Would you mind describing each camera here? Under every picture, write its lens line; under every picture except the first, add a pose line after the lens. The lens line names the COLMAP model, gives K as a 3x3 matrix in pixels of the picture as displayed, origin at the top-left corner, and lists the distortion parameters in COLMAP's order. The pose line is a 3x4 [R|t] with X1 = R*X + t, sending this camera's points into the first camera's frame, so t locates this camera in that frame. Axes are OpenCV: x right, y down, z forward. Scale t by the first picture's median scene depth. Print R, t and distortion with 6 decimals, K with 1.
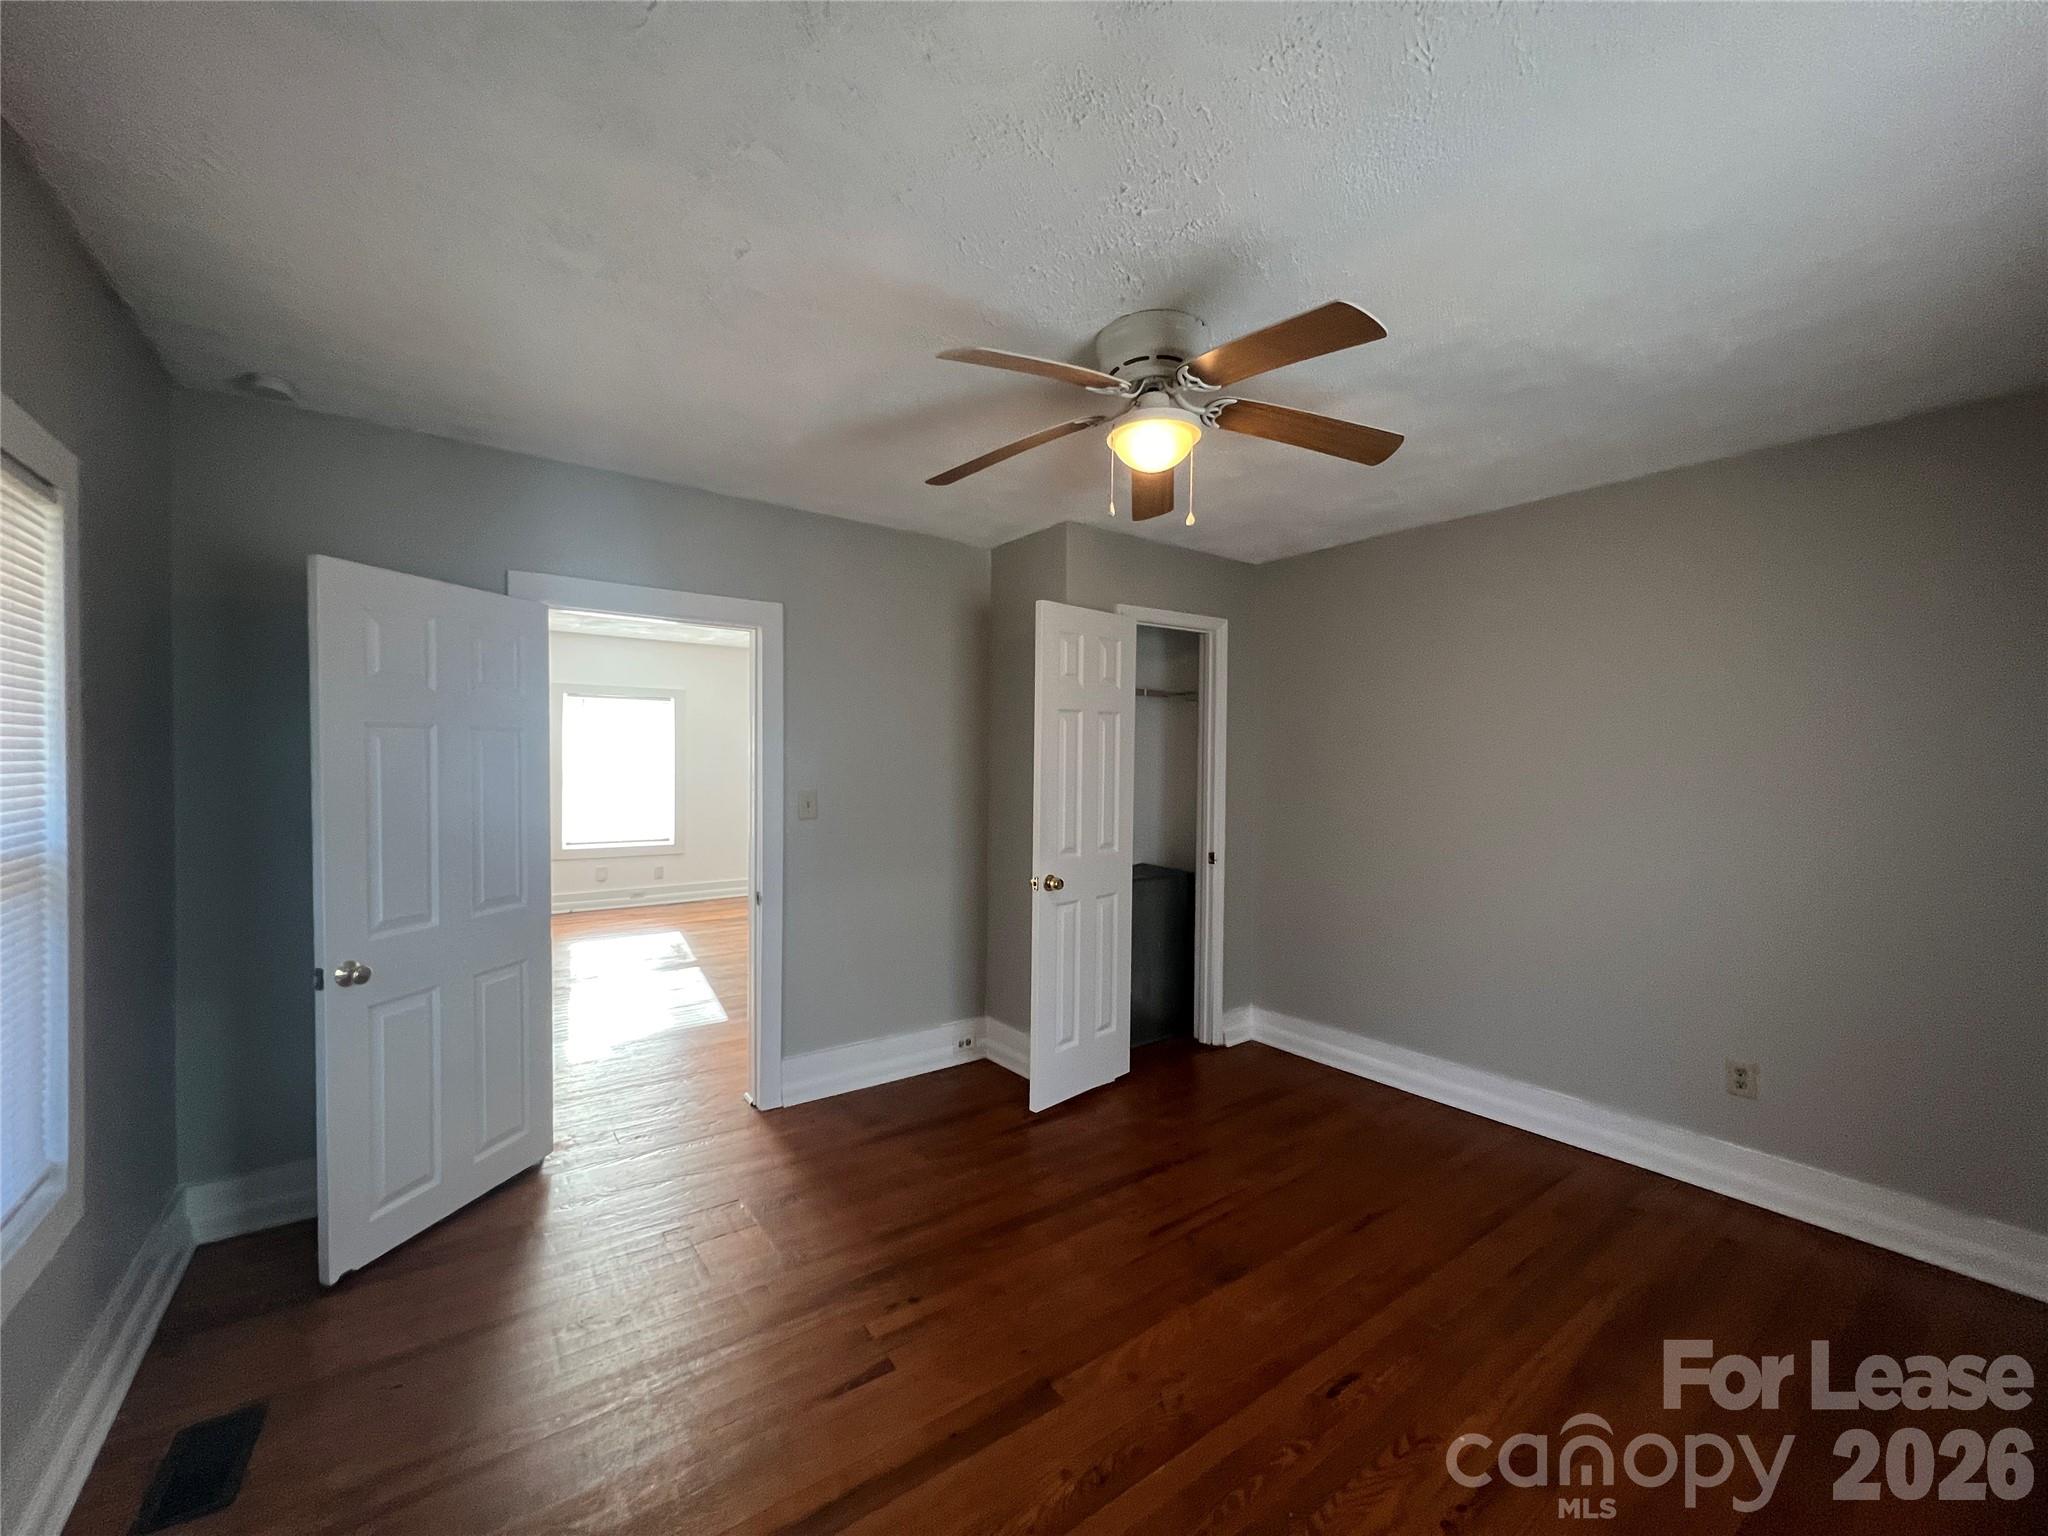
lens RADIAL K [[821.8, 0, 1024.1], [0, 821.8, 793.6], [0, 0, 1]] dist [-0.000178, -0.000042]
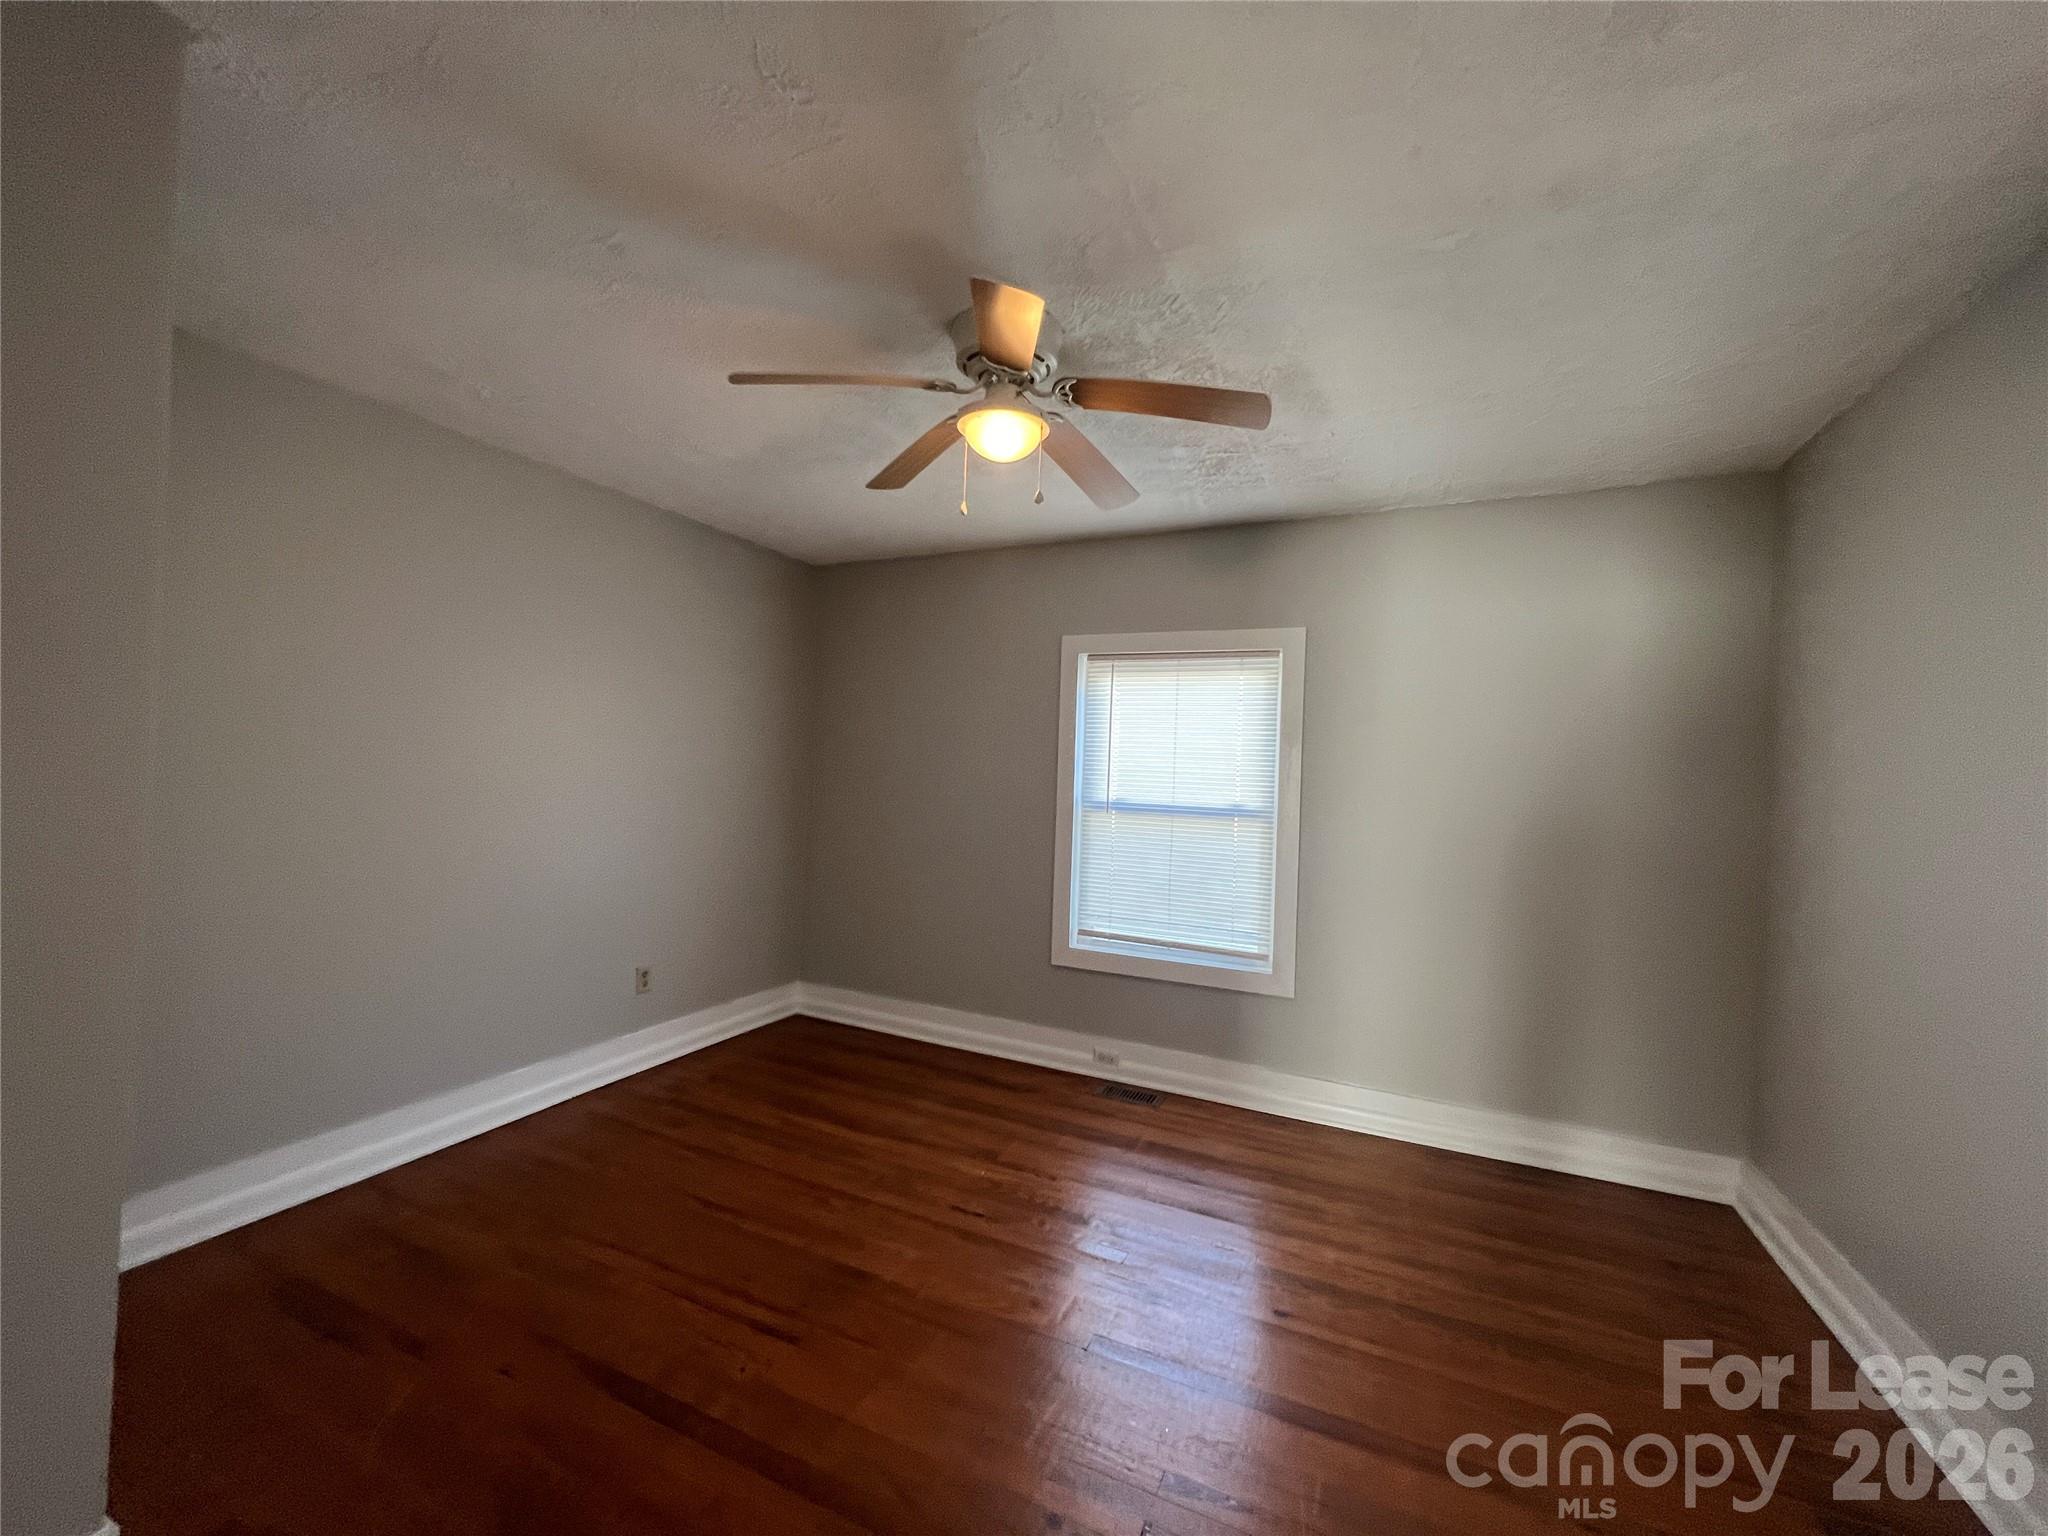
lens RADIAL K [[819.4, 0, 1024.0], [0, 819.4, 768.0], [0, 0, 1]] dist [0.000158, -0.000067]
pose [[-0.482648, -0.026176, 0.875423, -0.585876], [-0.016946, 0.999645, 0.020547, -0.035182], [-0.875651, -0.004918, -0.482920, 1.104988]]
